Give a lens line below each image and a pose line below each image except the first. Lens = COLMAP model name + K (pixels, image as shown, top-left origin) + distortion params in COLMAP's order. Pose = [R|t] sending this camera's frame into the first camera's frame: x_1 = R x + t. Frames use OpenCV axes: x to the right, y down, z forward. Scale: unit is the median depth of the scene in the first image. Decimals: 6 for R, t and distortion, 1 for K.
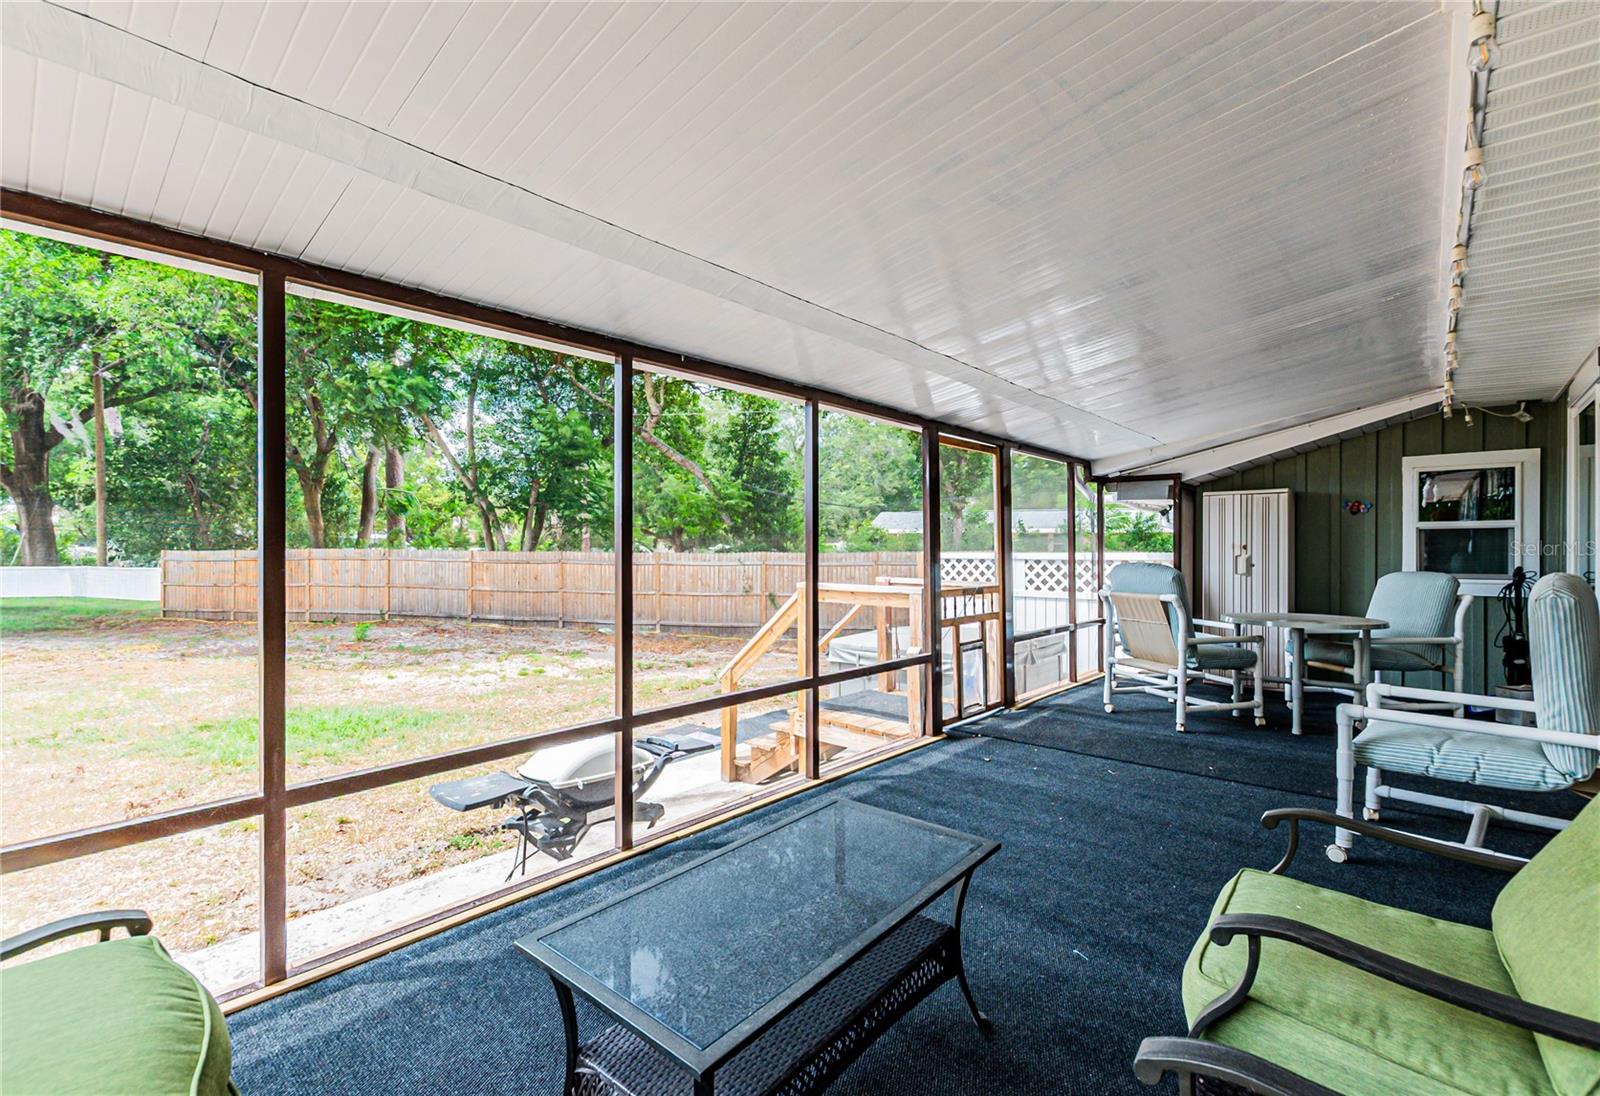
lens RADIAL K [[721.6, 0, 794.9], [0, 721.6, 549.2], [0, 0, 1]] dist [0.003118, -0.001450]
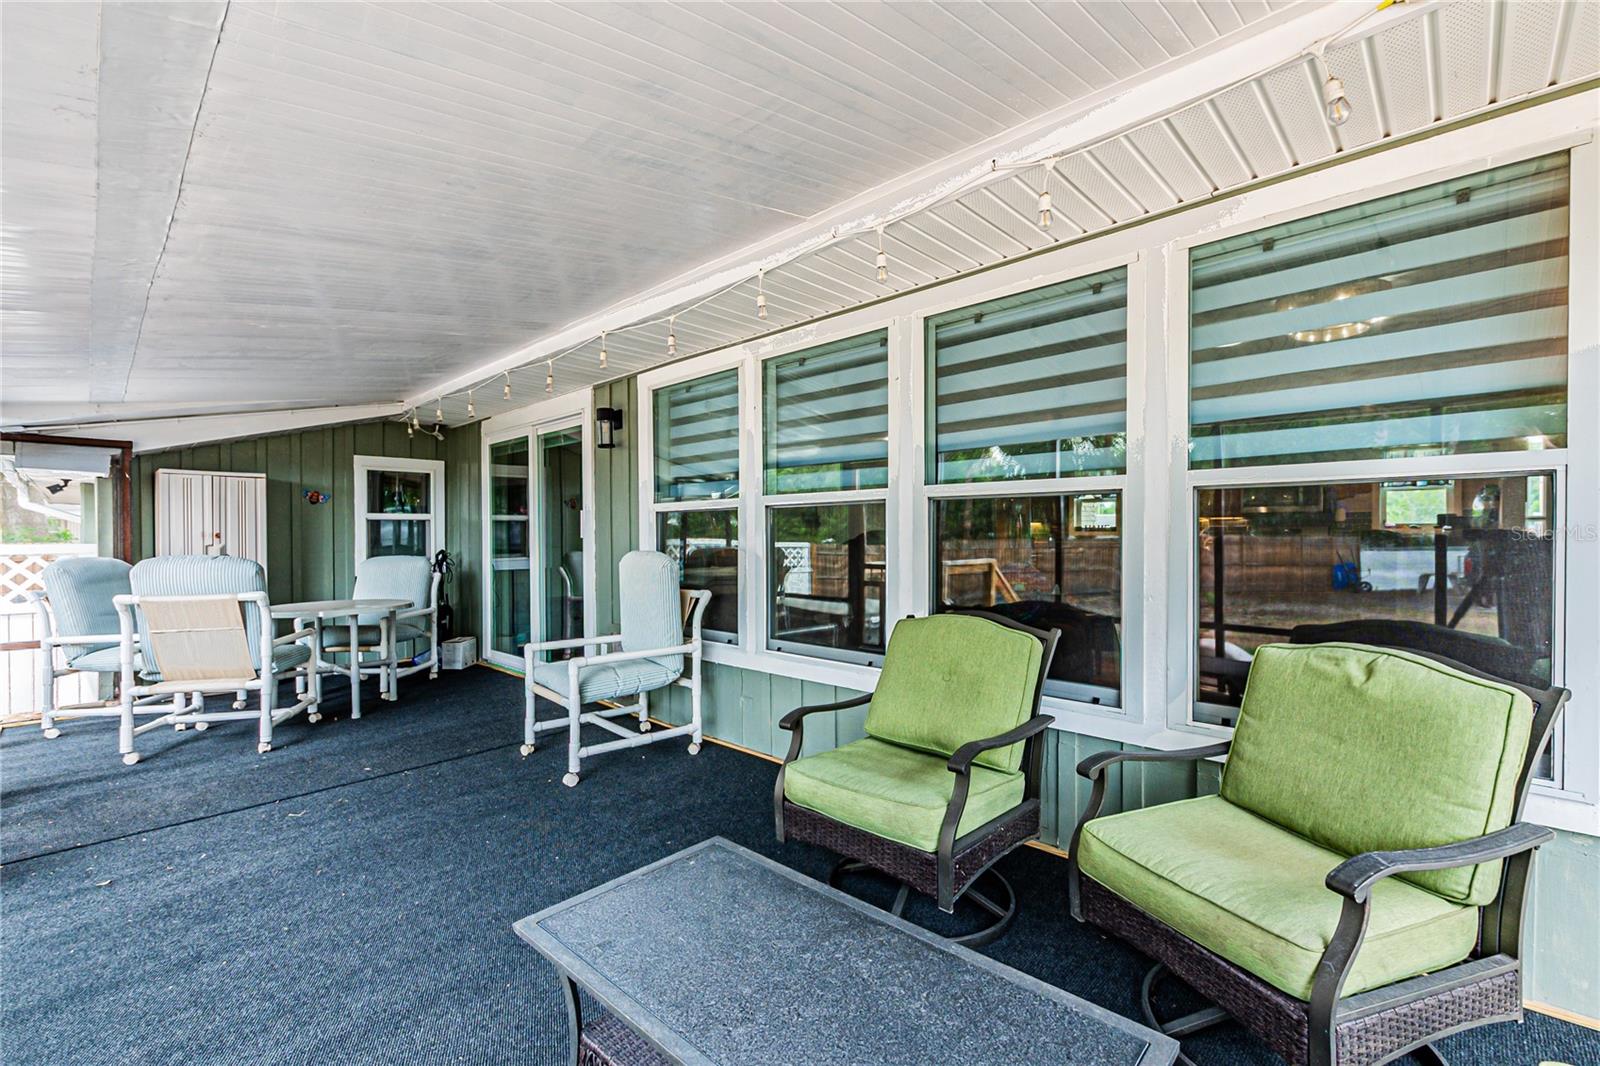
lens RADIAL K [[691.0, 0, 787.8], [0, 691.0, 534.5], [0, 0, 1]] dist [0.008752, -0.004383]
pose [[0.046572, -0.001398, 0.998914, -0.204886], [0.008762, 0.999961, 0.000991, 0.000765], [-0.998876, 0.008707, 0.046583, 0.276615]]
